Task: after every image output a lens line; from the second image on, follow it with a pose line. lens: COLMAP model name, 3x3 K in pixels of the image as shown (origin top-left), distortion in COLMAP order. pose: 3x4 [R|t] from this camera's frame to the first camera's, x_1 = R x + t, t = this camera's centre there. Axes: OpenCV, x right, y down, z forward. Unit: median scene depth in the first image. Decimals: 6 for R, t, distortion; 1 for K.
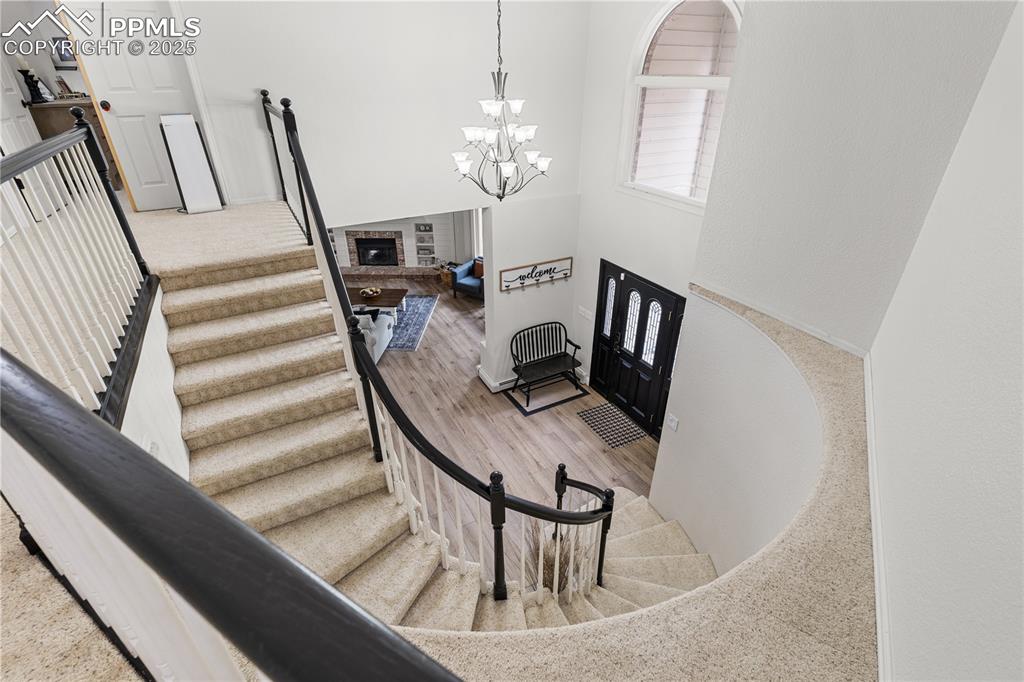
lens RADIAL K [[476.5, 0, 512.0], [0, 476.5, 341.0], [0, 0, 1]] dist [-0.002379, -0.000381]
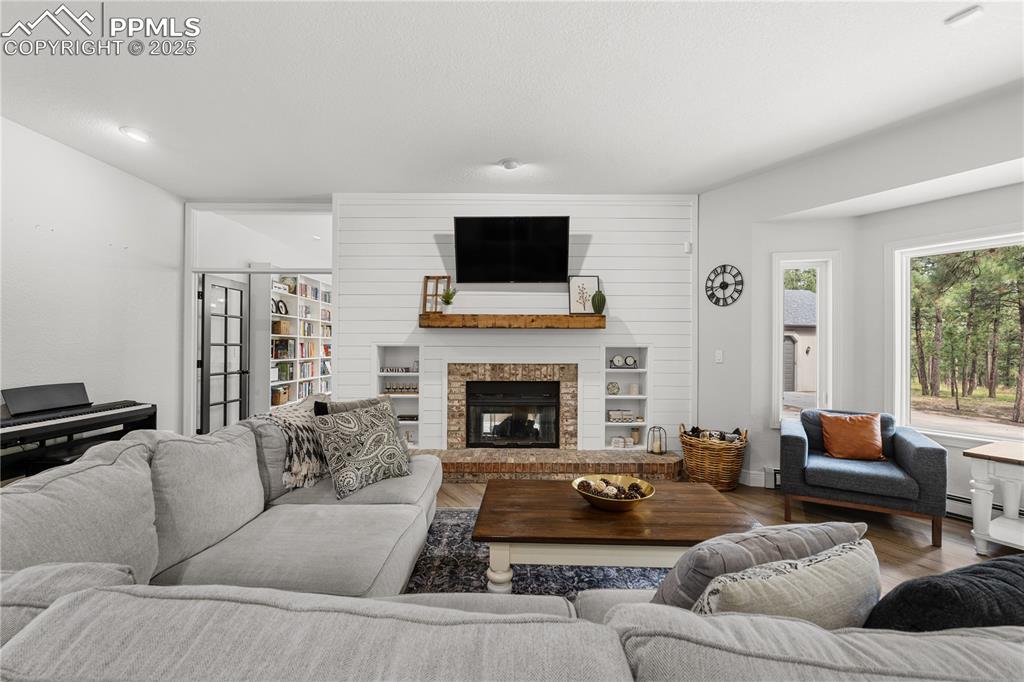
lens RADIAL K [[453.8, 0, 510.3], [0, 453.8, 344.1], [0, 0, 1]] dist [-0.002943, -0.000222]
pose [[0.999652, 0.003719, 0.026108, -0.302551], [0.009665, 0.869471, -0.493890, -0.040824], [-0.024536, 0.493970, 0.869133, 0.625629]]
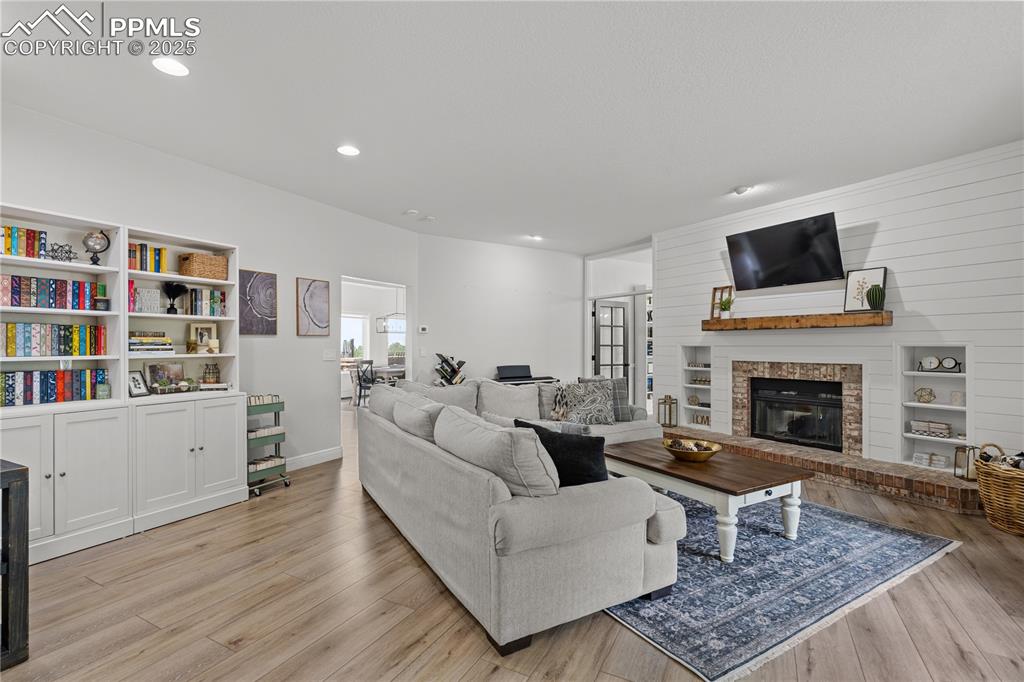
lens RADIAL K [[476.5, 0, 512.0], [0, 476.5, 341.0], [0, 0, 1]] dist [-0.002379, -0.000381]
pose [[0.553338, -0.008865, -0.832910, -0.058680], [-0.408654, 0.868443, -0.280729, -0.012342], [0.725823, 0.495710, 0.476920, 0.576339]]
